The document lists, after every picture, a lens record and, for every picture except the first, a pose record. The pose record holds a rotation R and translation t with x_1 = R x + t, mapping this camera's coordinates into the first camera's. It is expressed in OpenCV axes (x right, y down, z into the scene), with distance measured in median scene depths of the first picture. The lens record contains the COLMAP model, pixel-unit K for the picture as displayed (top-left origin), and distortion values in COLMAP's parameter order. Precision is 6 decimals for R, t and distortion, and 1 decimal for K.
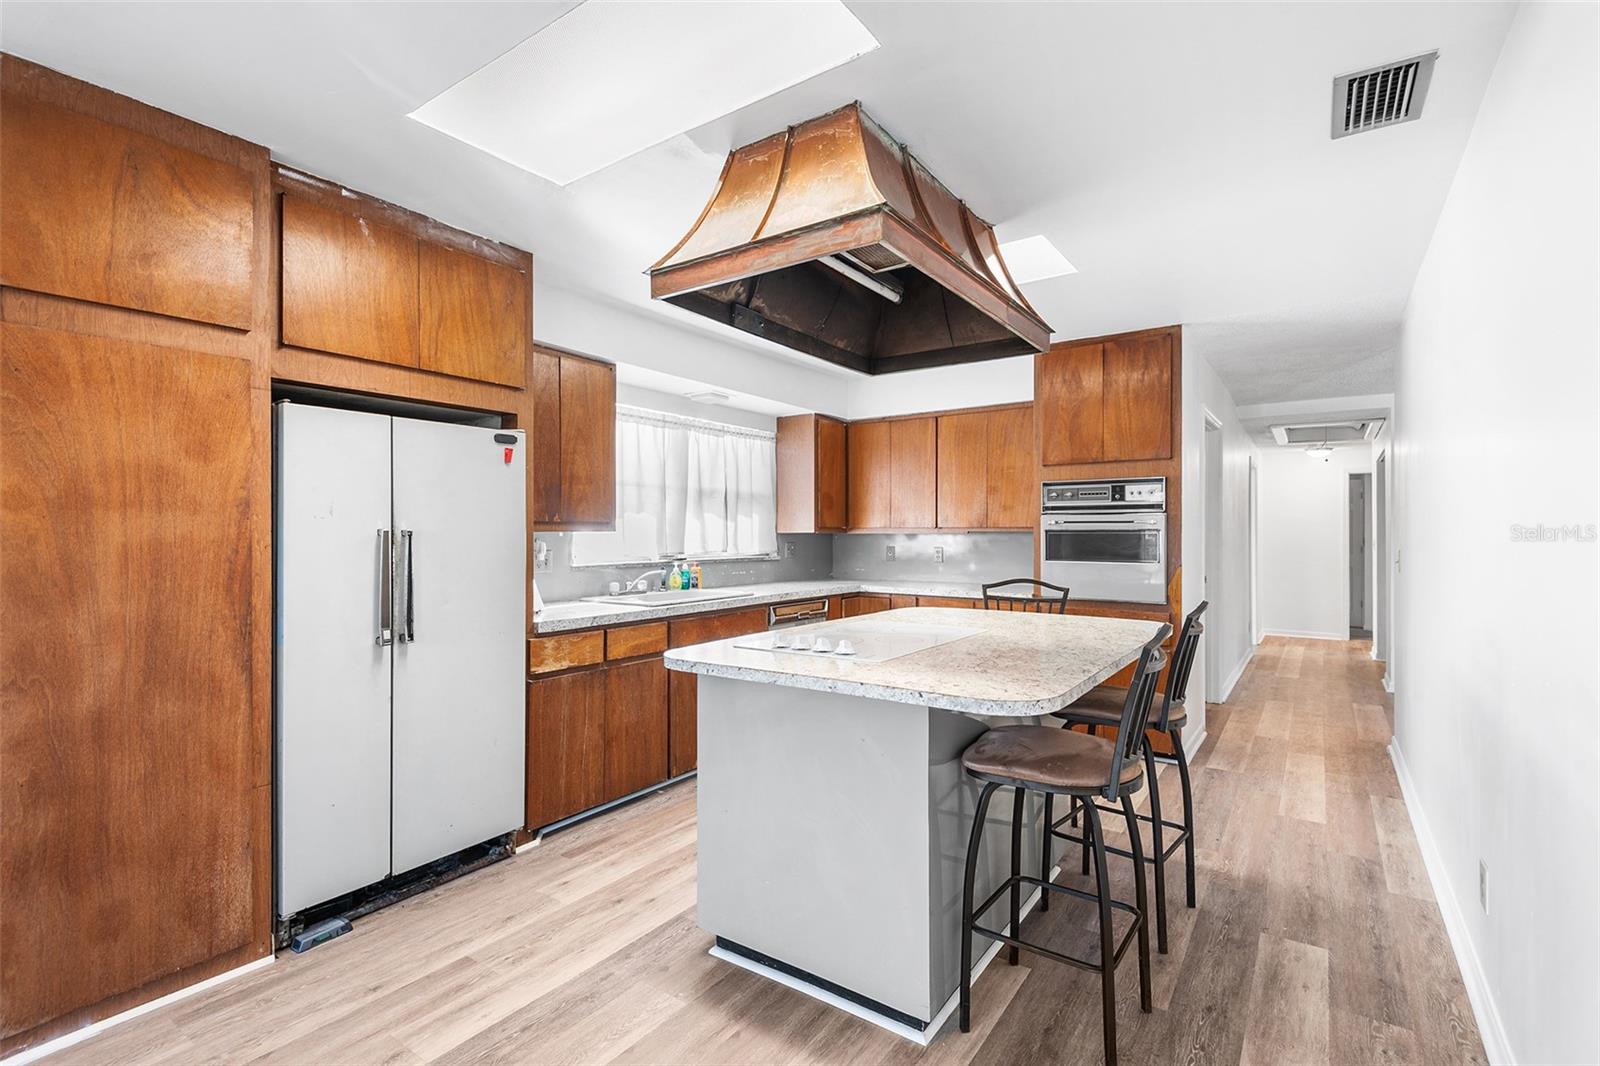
lens RADIAL K [[744.7, 0, 797.1], [0, 744.7, 536.2], [0, 0, 1]] dist [0.033899, -0.021214]
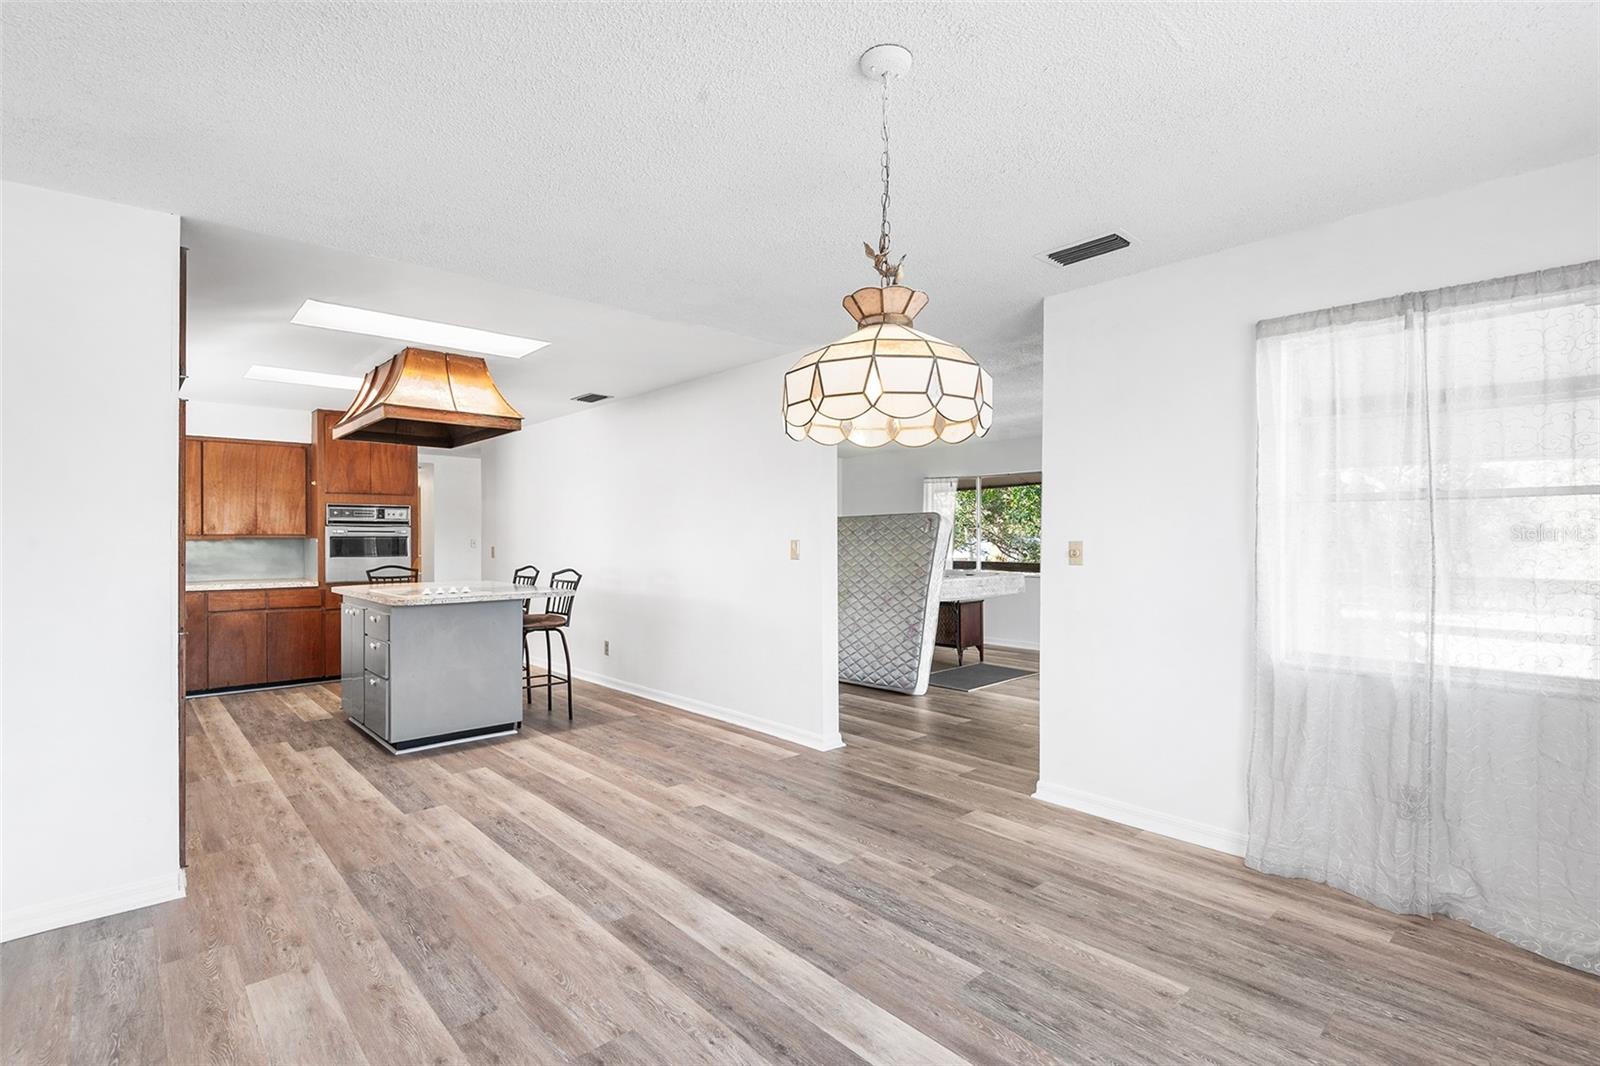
lens RADIAL K [[763.5, 0, 801.3], [0, 763.5, 535.5], [0, 0, 1]] dist [0.036219, -0.014052]
pose [[0.222952, 0.002395, 0.974827, -1.743085], [0.005378, 0.999979, -0.003687, 0.000512], [-0.974815, 0.006065, 0.222934, -0.448236]]
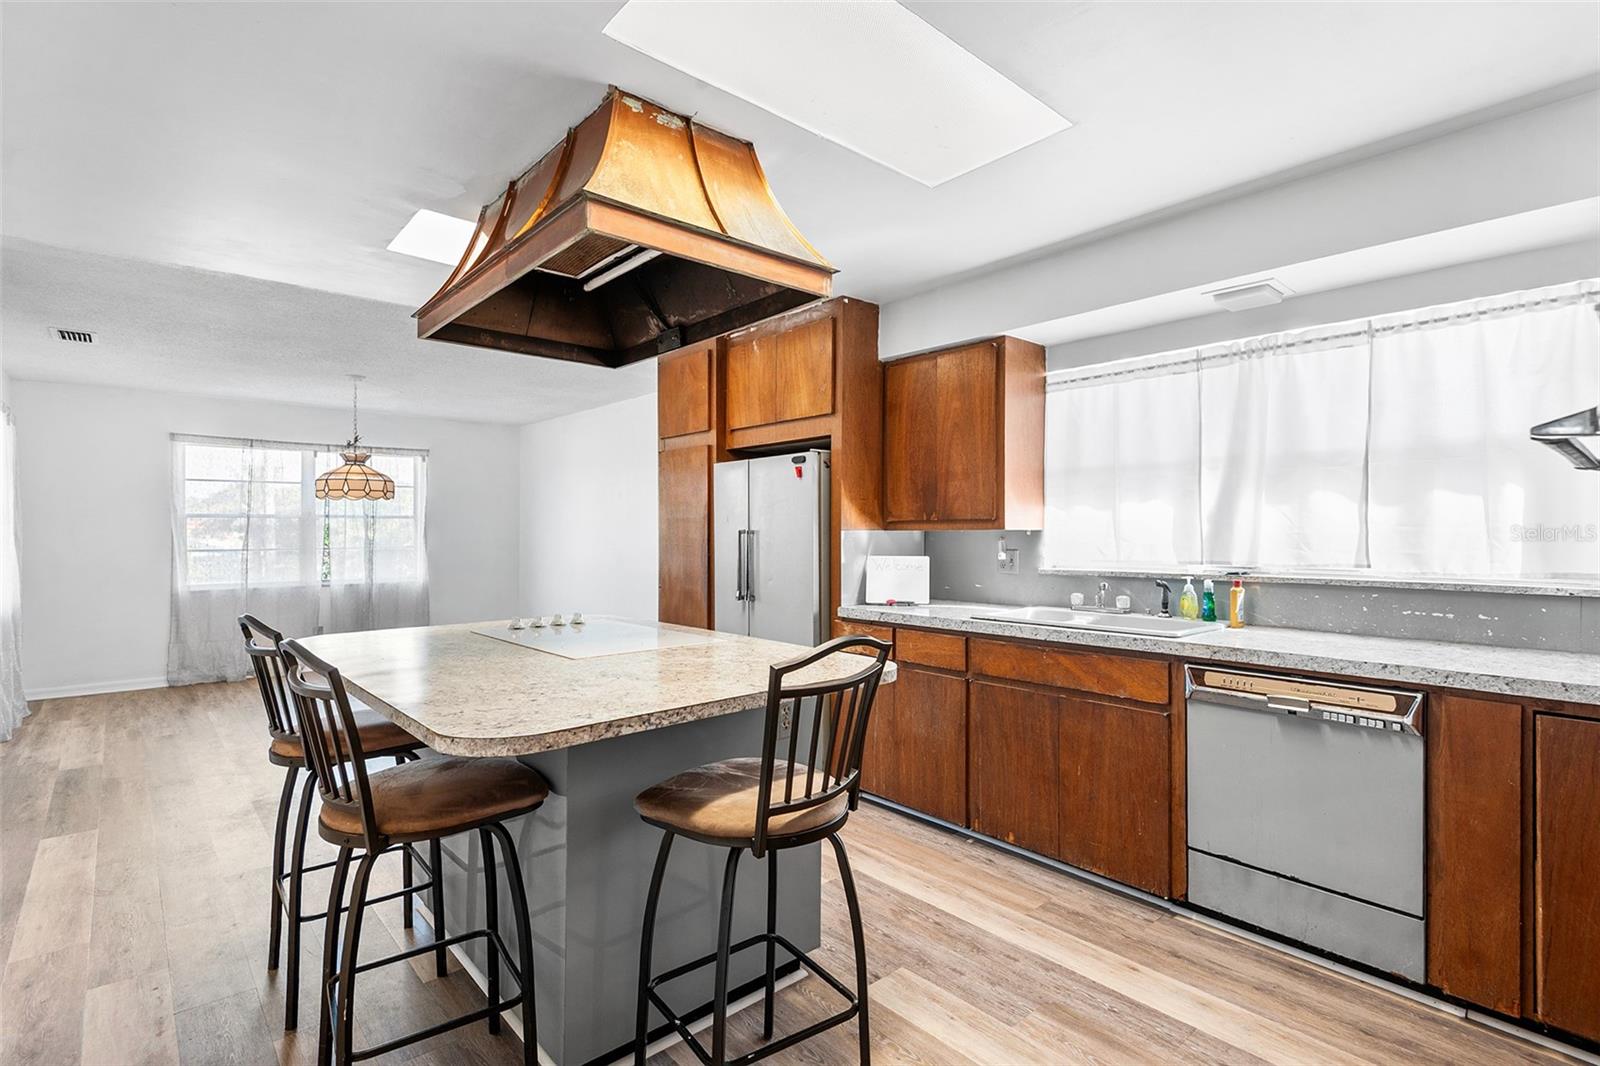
lens RADIAL K [[763.5, 0, 801.3], [0, 763.5, 535.5], [0, 0, 1]] dist [0.036219, -0.014052]
pose [[-0.235356, 0.005437, -0.971894, 1.066364], [-0.001701, 0.999981, 0.006006, -0.006785], [0.971908, 0.003066, -0.235342, 1.560376]]
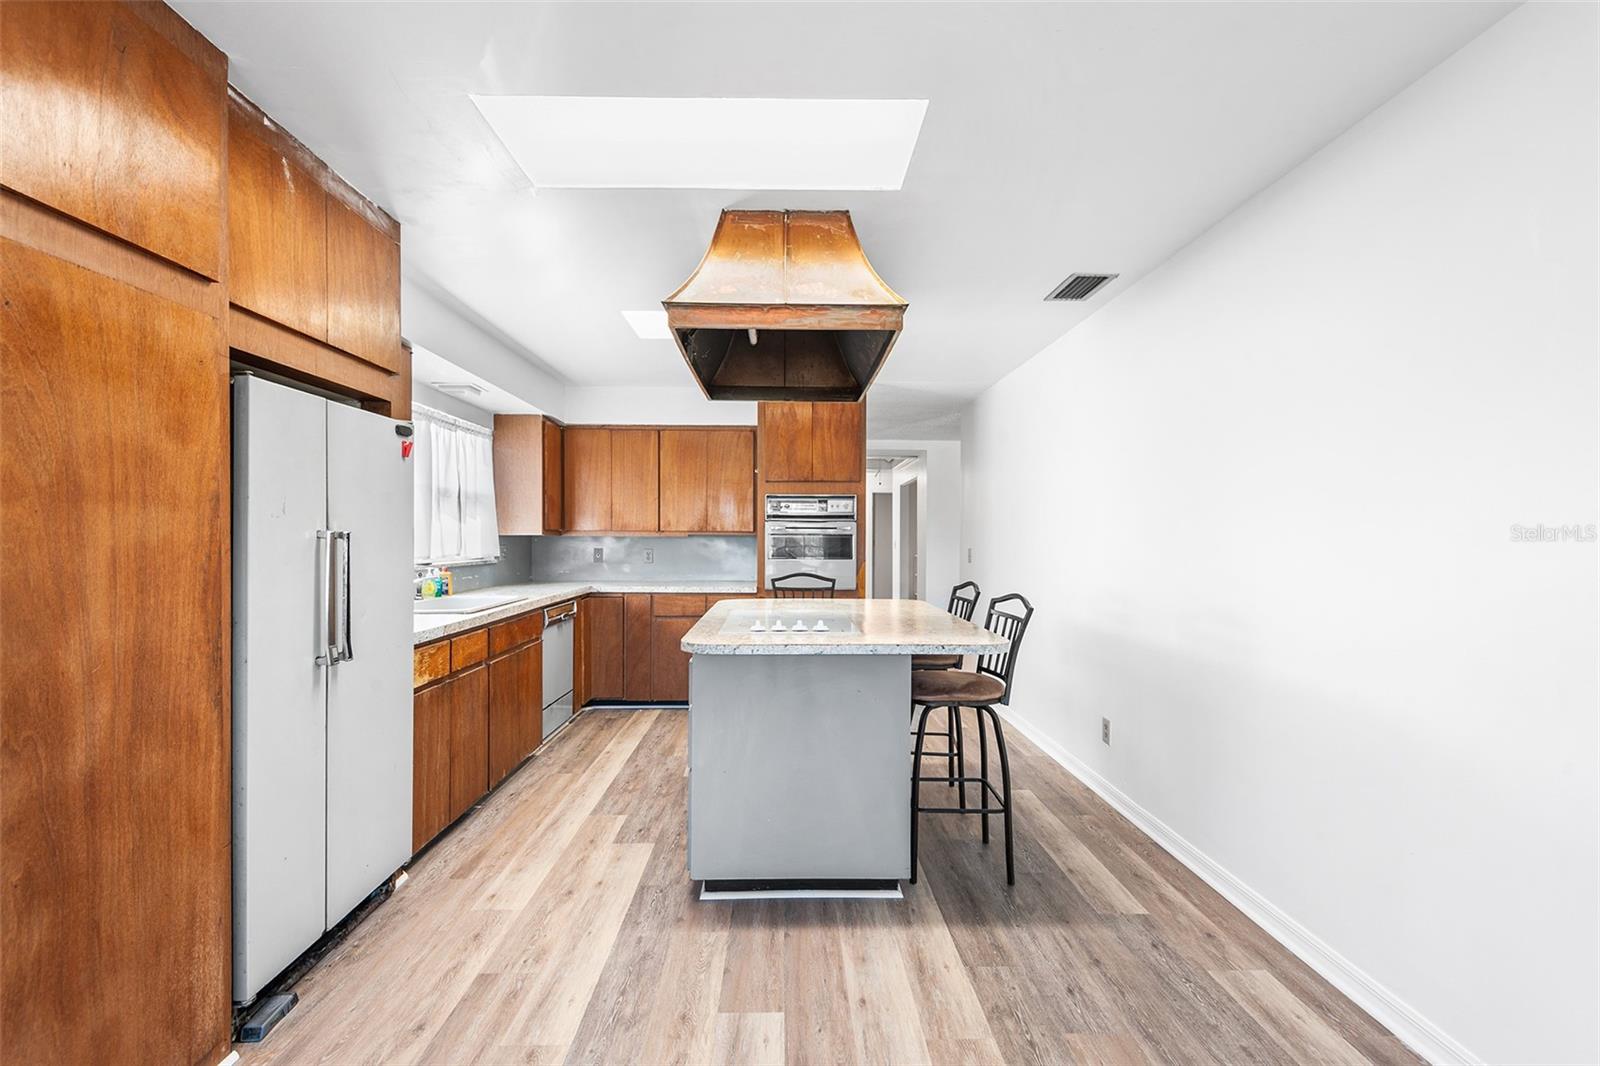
lens RADIAL K [[742.5, 0, 799.0], [0, 742.5, 545.9], [0, 0, 1]] dist [0.030979, -0.018411]
pose [[0.804718, -0.004026, 0.593644, -0.642926], [-0.001929, 0.999954, 0.009395, -0.000679], [-0.593654, -0.008705, 0.804673, -0.011153]]
